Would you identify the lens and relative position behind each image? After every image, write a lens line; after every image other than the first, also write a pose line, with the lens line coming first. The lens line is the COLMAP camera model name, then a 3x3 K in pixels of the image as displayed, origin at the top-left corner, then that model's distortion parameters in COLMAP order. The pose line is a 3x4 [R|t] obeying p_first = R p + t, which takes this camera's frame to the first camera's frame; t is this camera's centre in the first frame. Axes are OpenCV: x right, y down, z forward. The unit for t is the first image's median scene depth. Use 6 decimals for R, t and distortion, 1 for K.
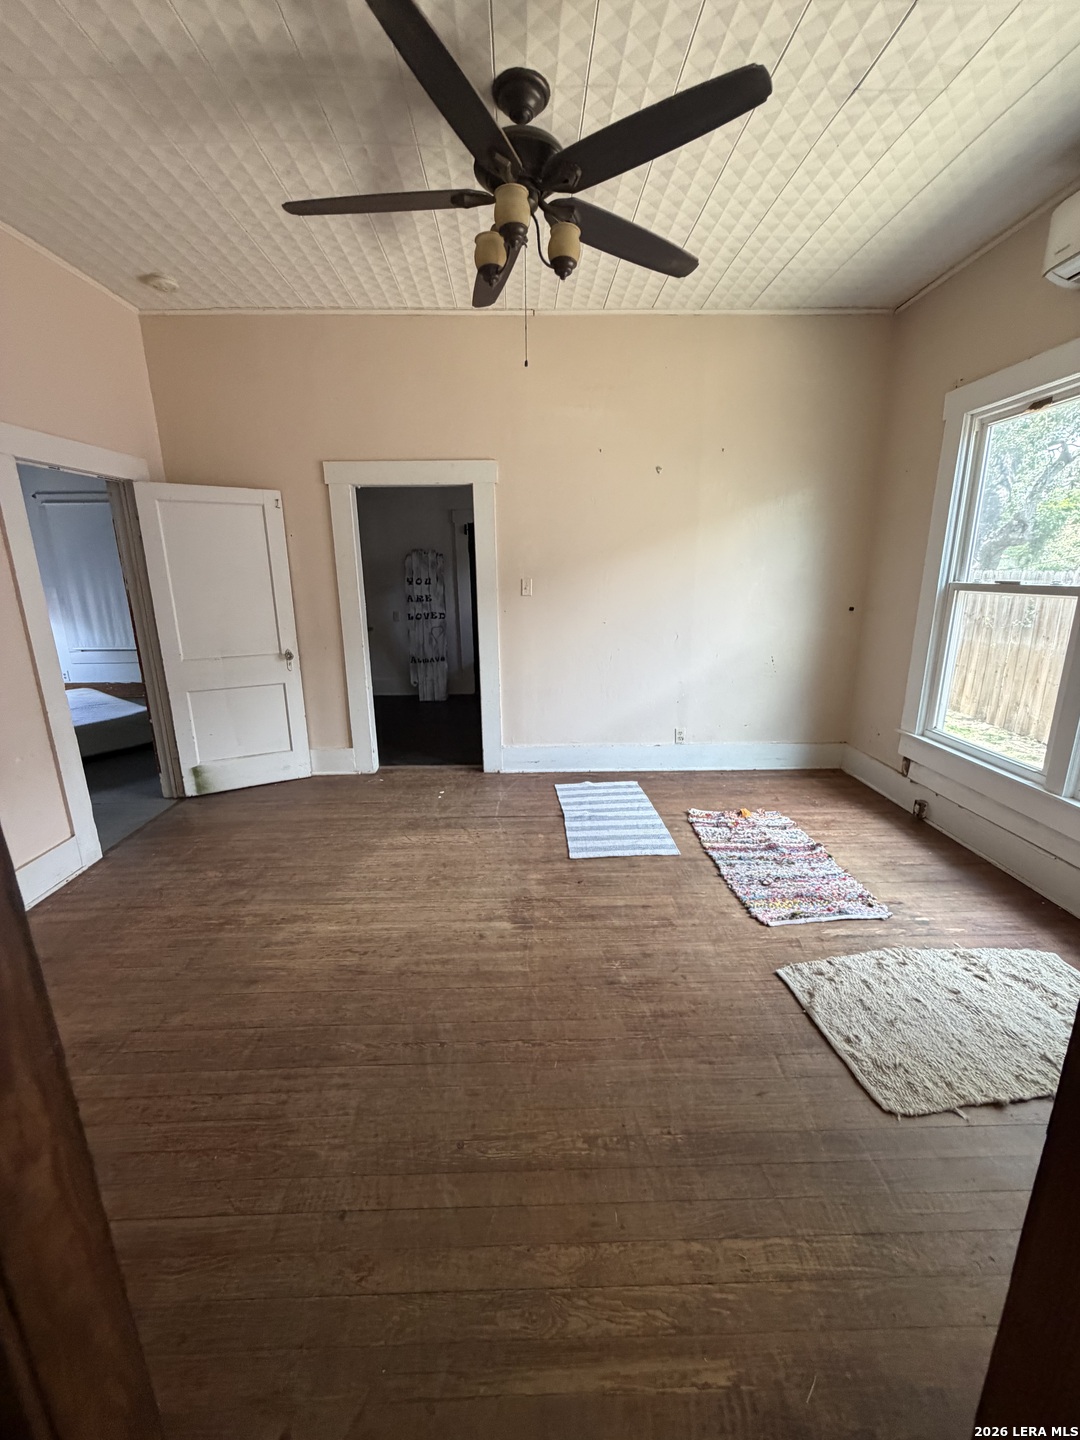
lens RADIAL K [[572.8, 0, 539.7], [0, 572.8, 717.6], [0, 0, 1]] dist [-0.000248, 0.000045]
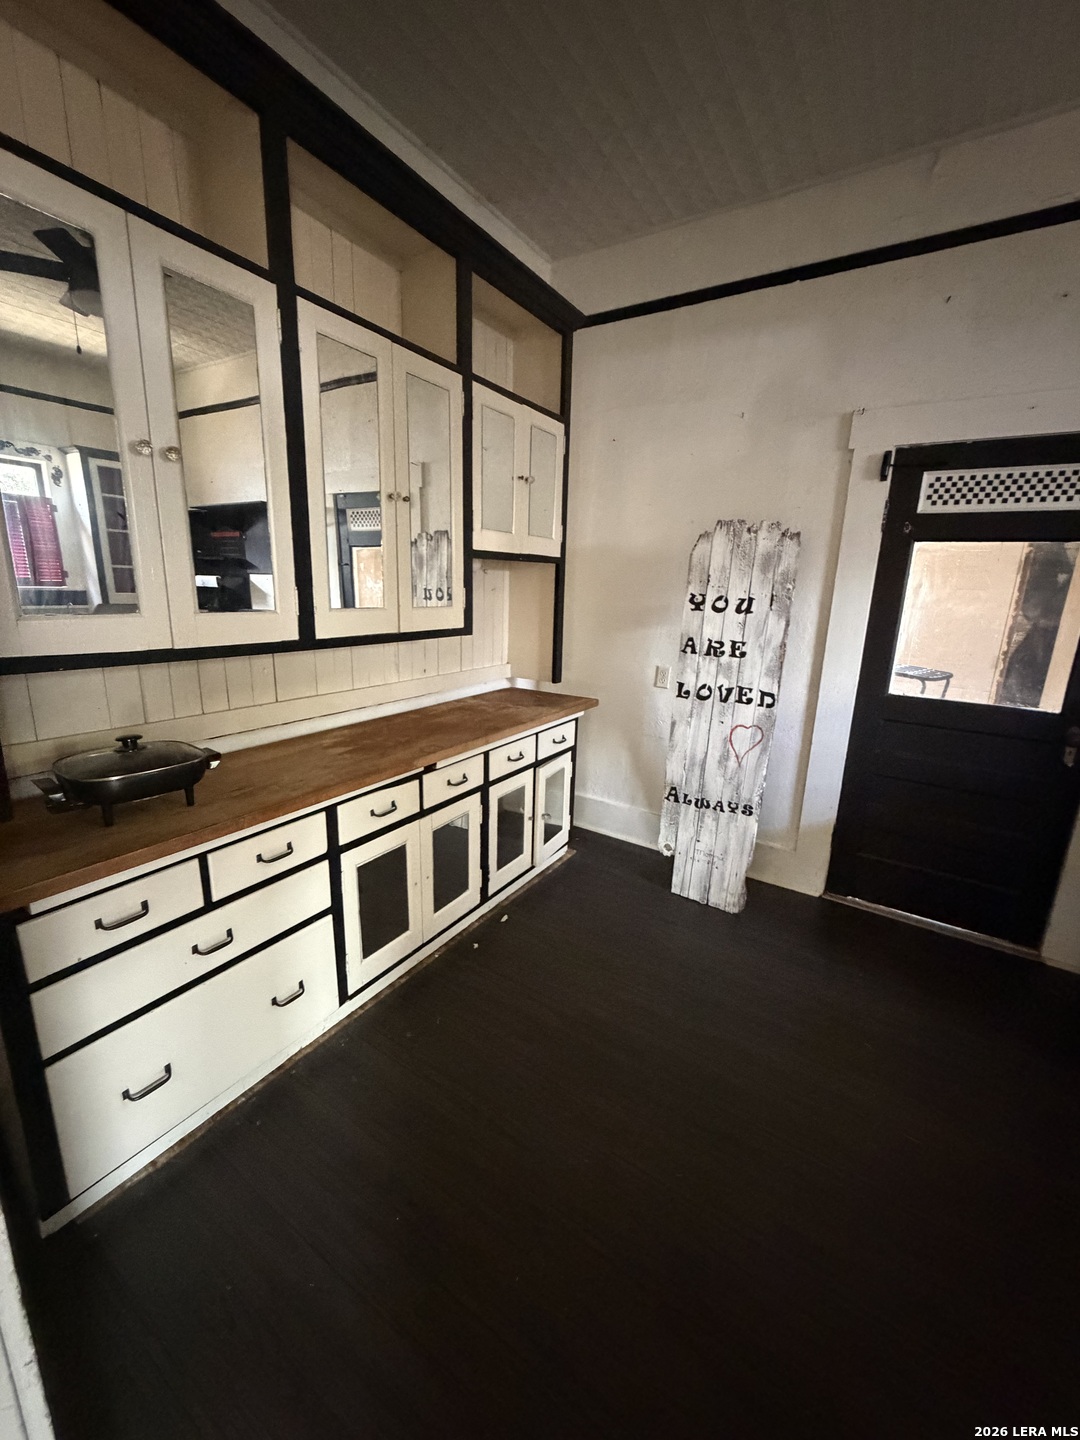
lens RADIAL K [[572.8, 0, 538.3], [0, 572.8, 717.7], [0, 0, 1]] dist [-0.000248, 0.000045]
pose [[0.835362, 0.169167, -0.523024, -0.098036], [-0.179731, 0.983229, 0.030954, -0.150805], [0.519488, 0.068146, 0.851756, 0.606167]]
